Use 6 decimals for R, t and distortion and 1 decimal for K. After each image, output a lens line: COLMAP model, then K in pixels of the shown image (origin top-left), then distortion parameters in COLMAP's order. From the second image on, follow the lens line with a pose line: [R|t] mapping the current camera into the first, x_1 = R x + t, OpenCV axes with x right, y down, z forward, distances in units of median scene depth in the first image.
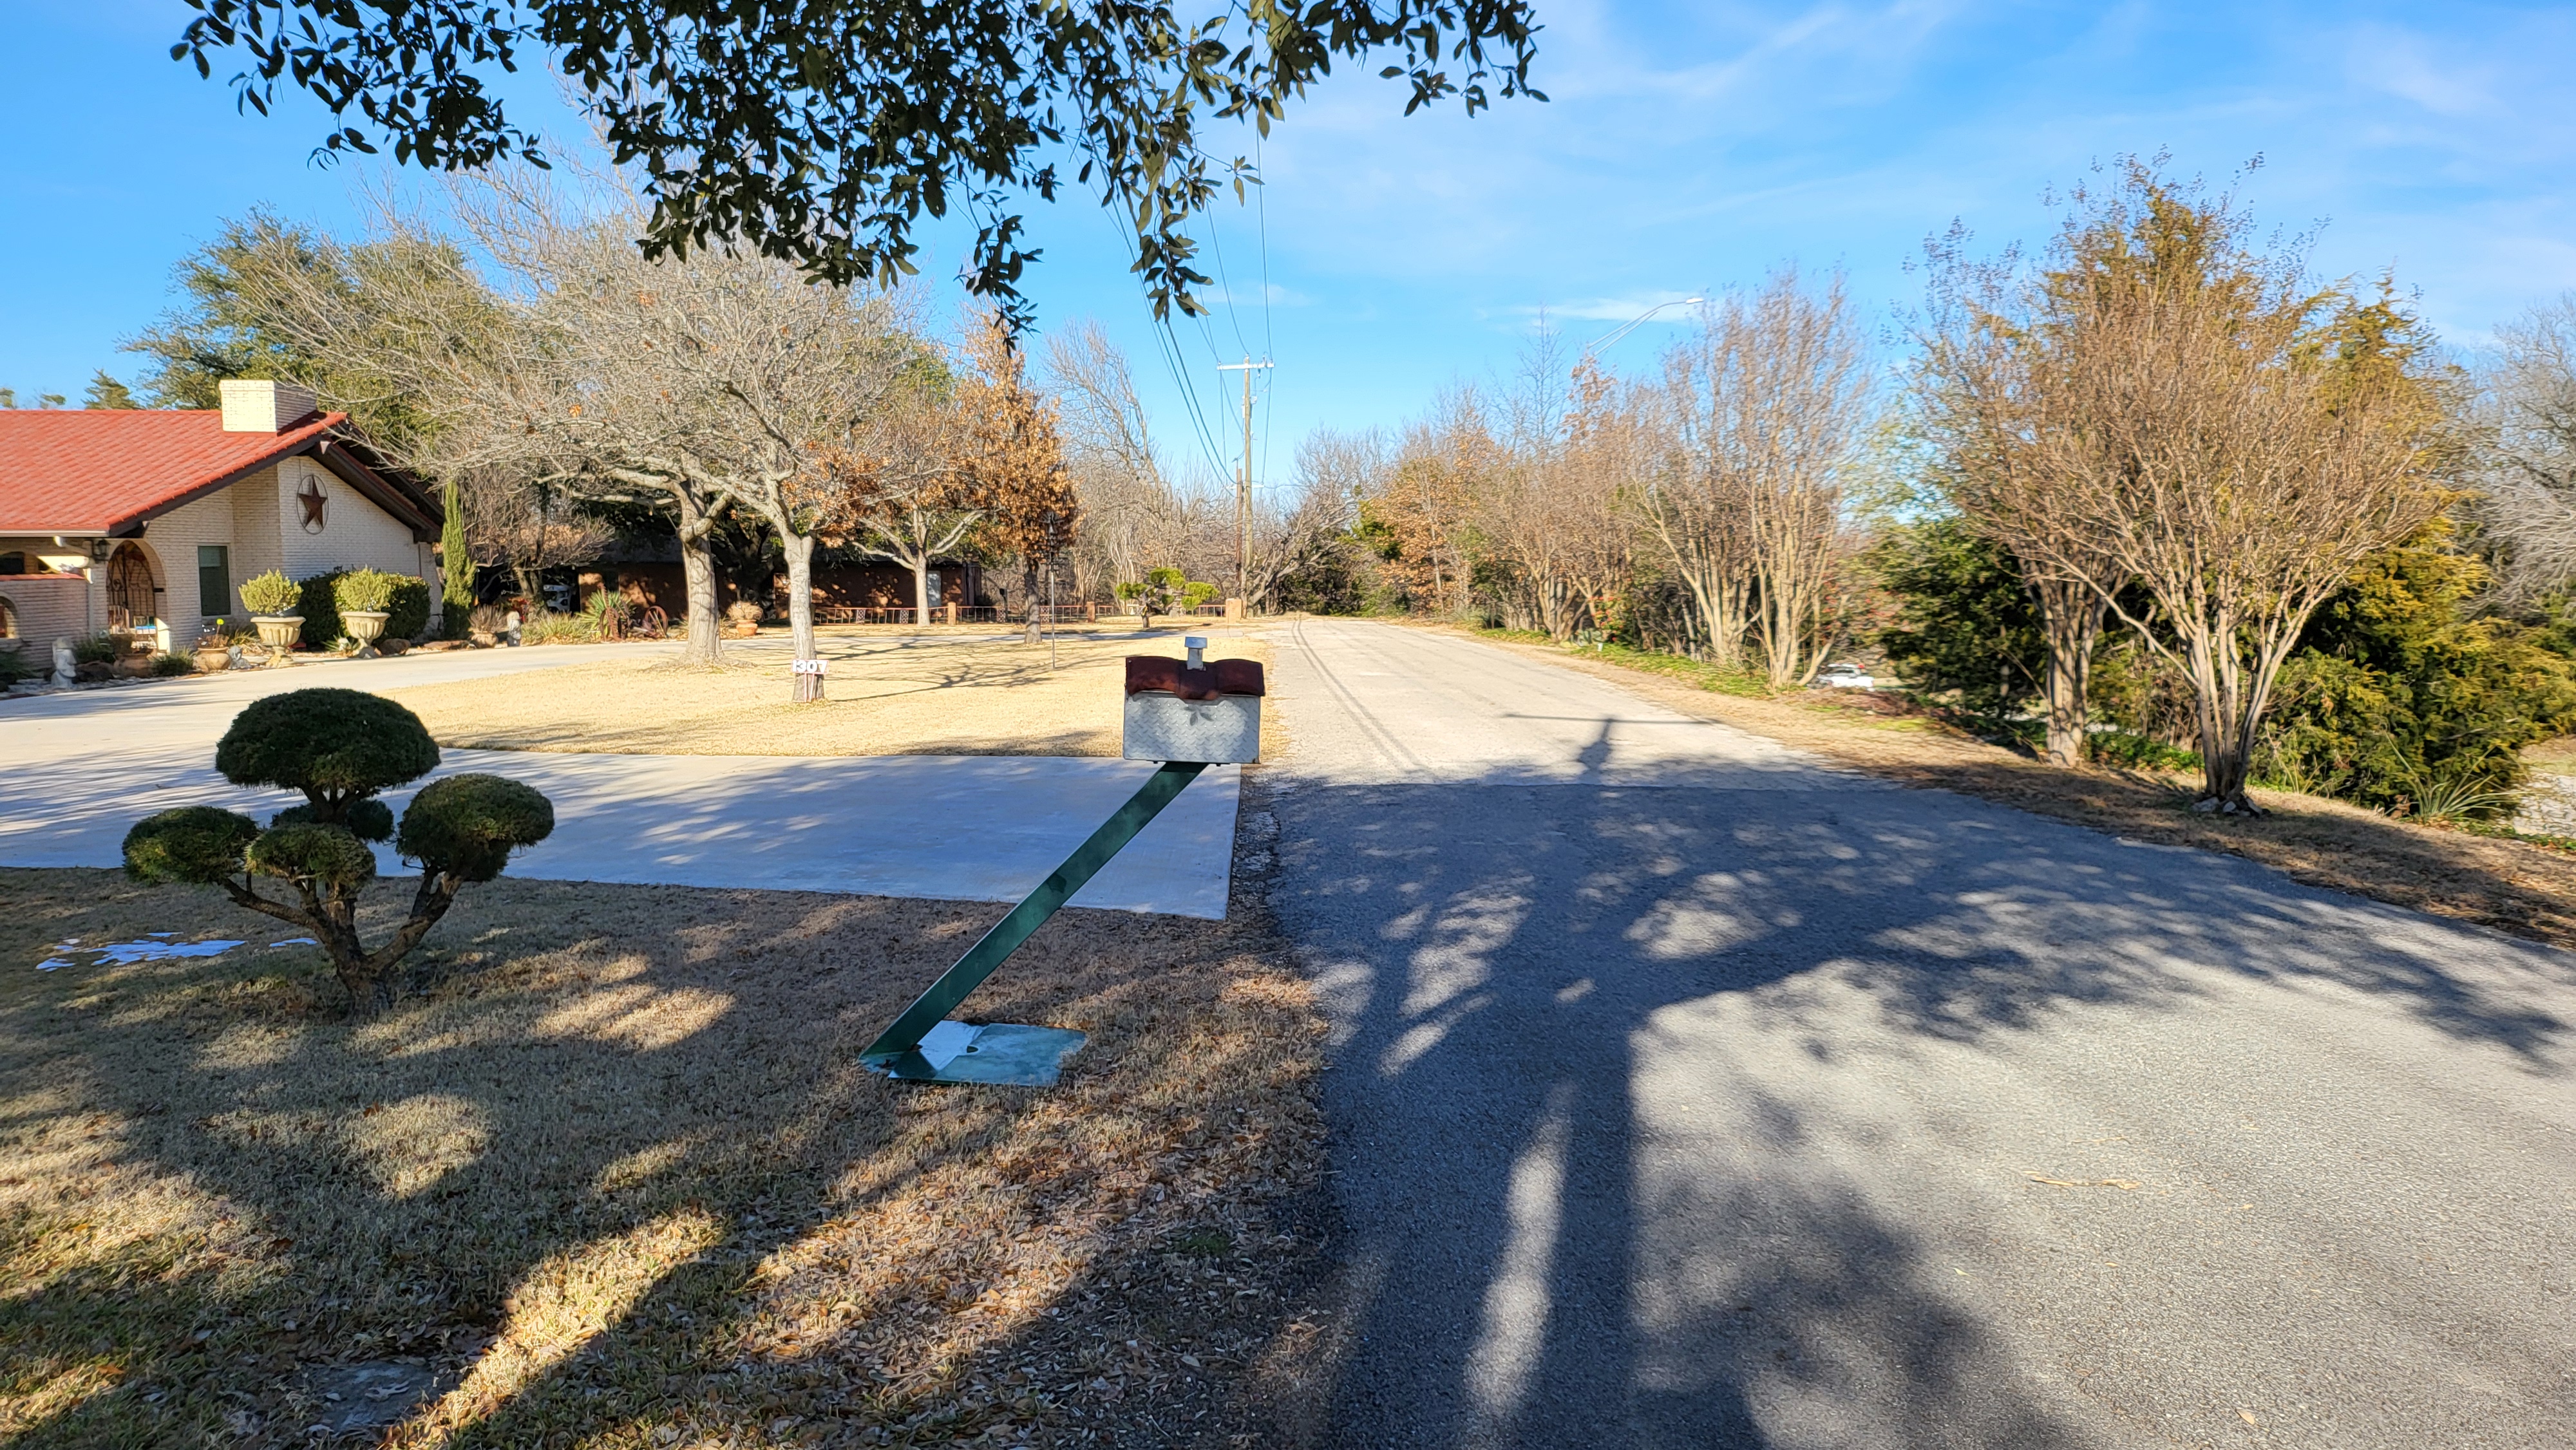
lens RADIAL K [[1819.7, 0, 1278.7], [0, 1819.7, 718.6], [0, 0, 1]] dist [0.025777, -0.015325]
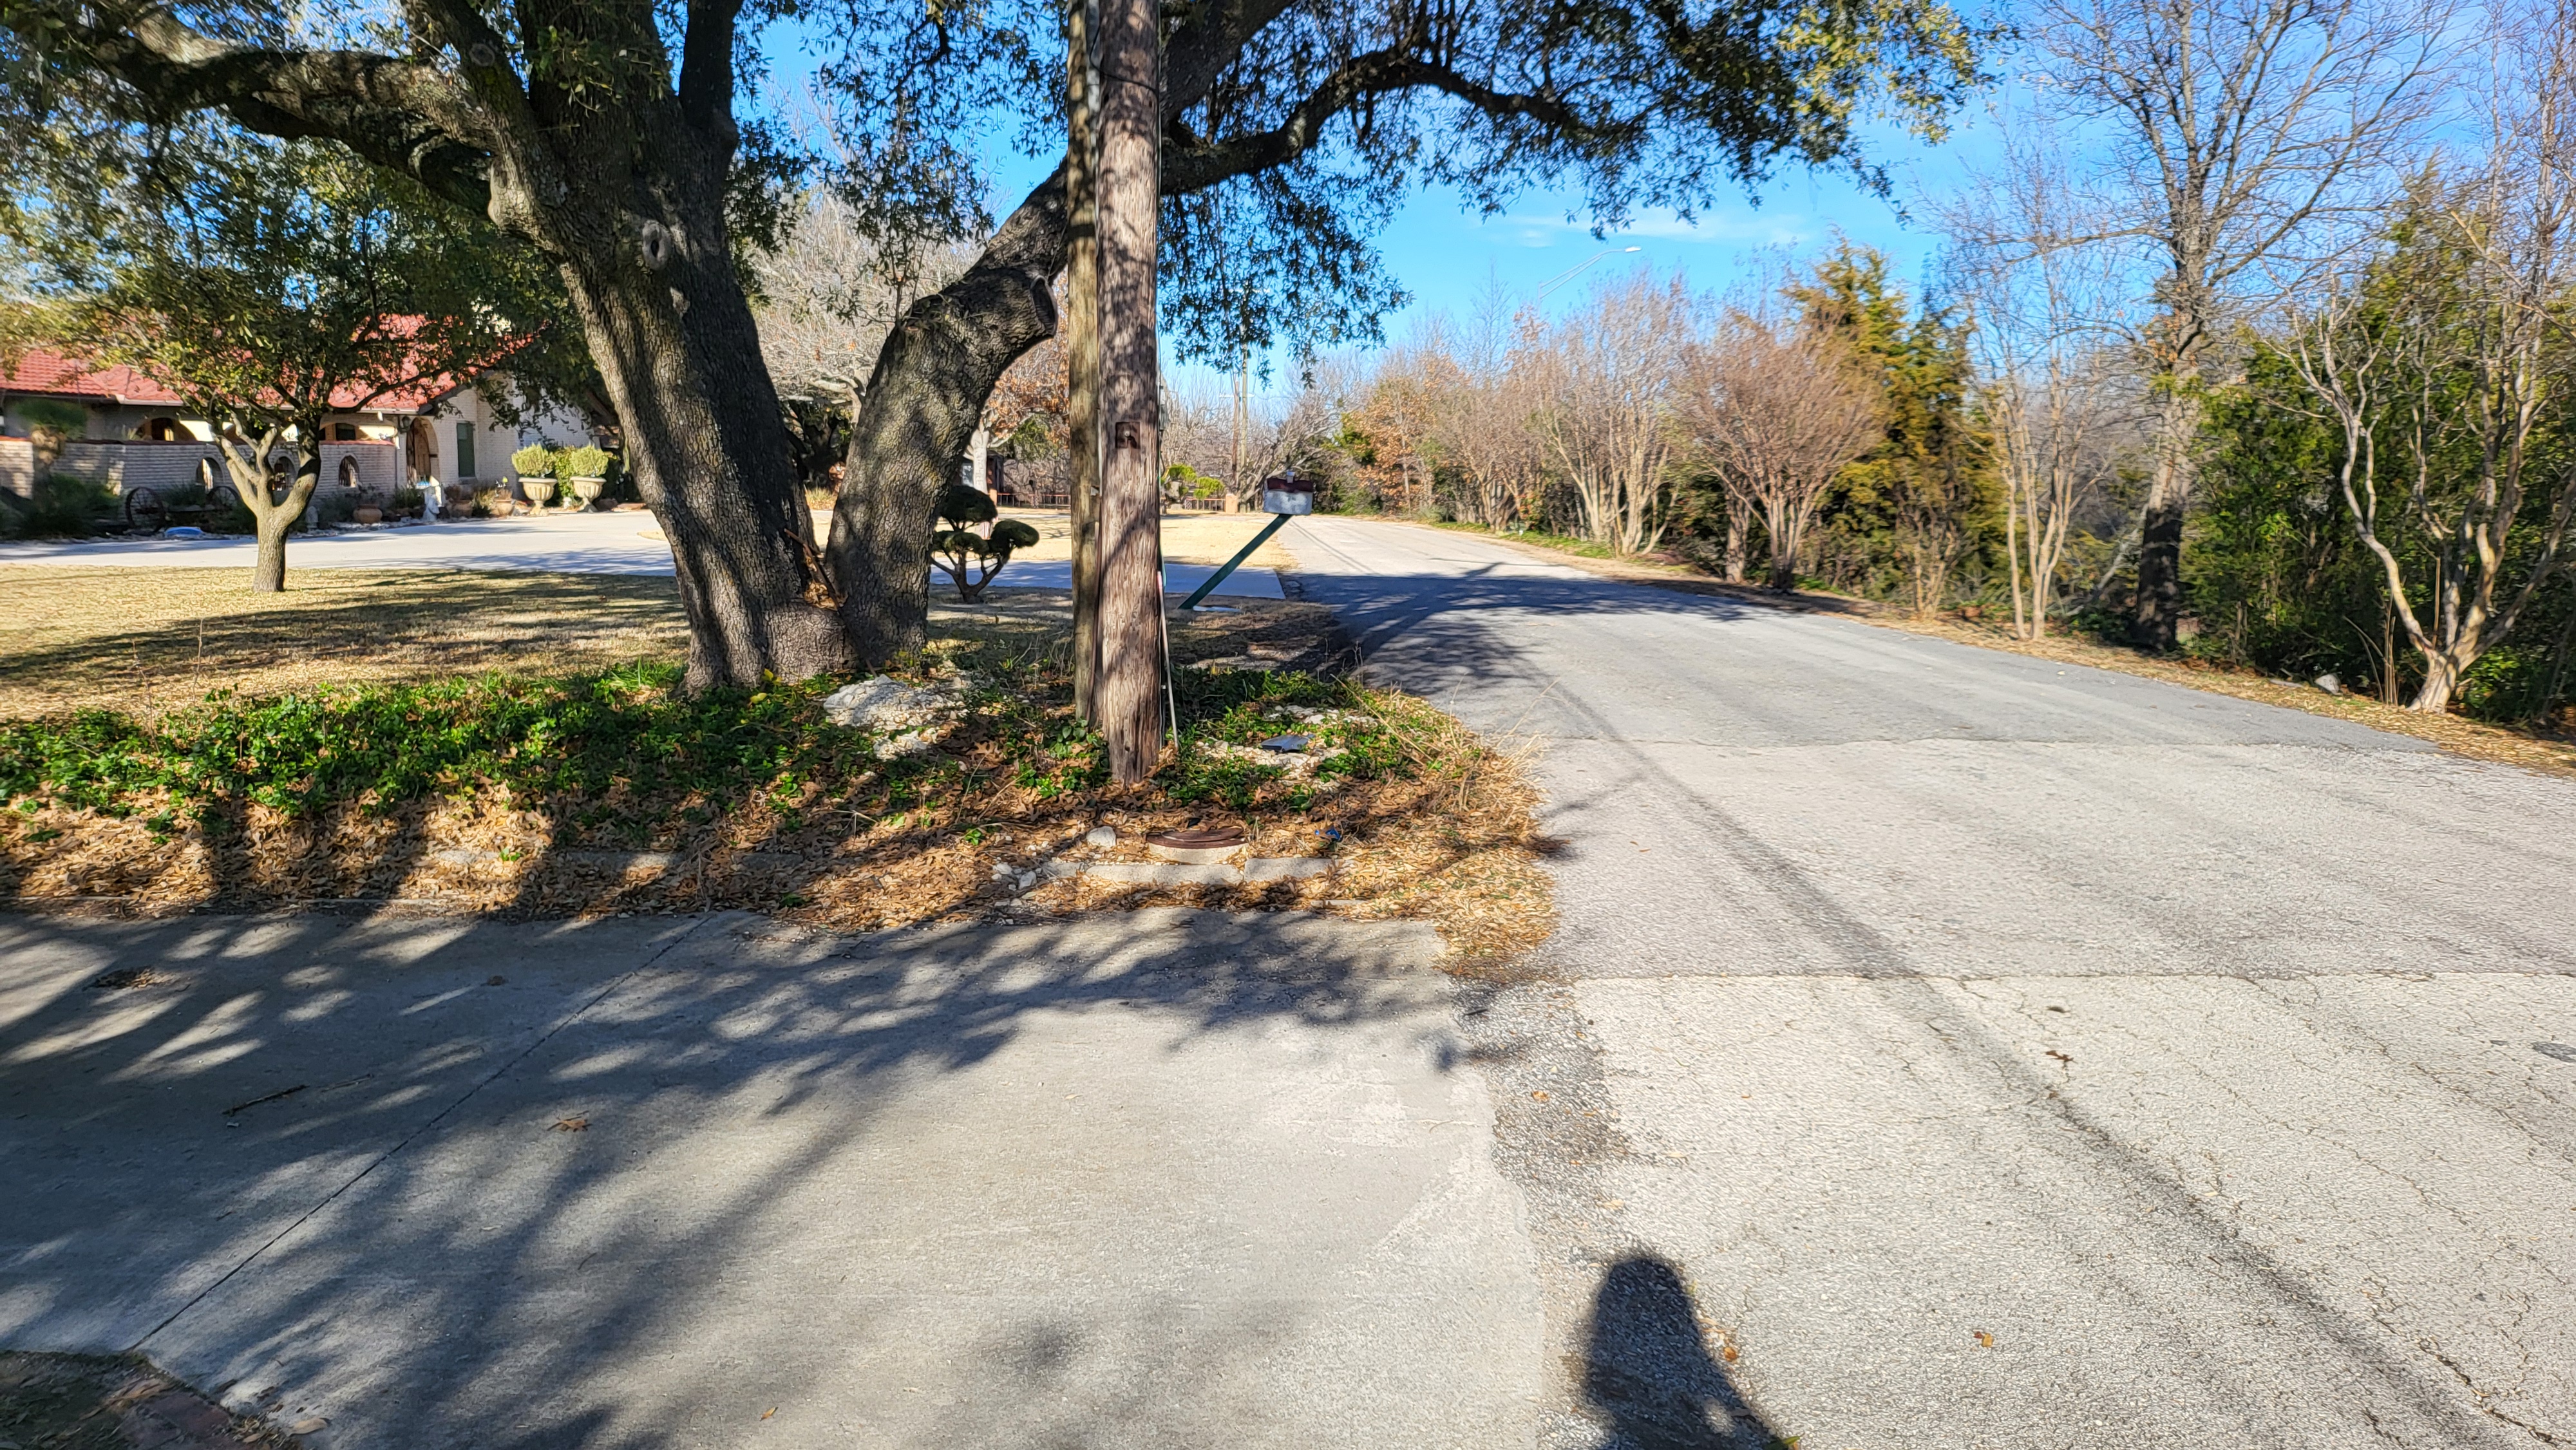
lens RADIAL K [[1819.7, 0, 1294.1], [0, 1819.7, 708.6], [0, 0, 1]] dist [0.025777, -0.015325]
pose [[0.999329, 0.027712, 0.023940, -0.009862], [-0.028761, 0.998589, 0.044631, 0.020386], [-0.022670, -0.045290, 0.998717, -0.194559]]
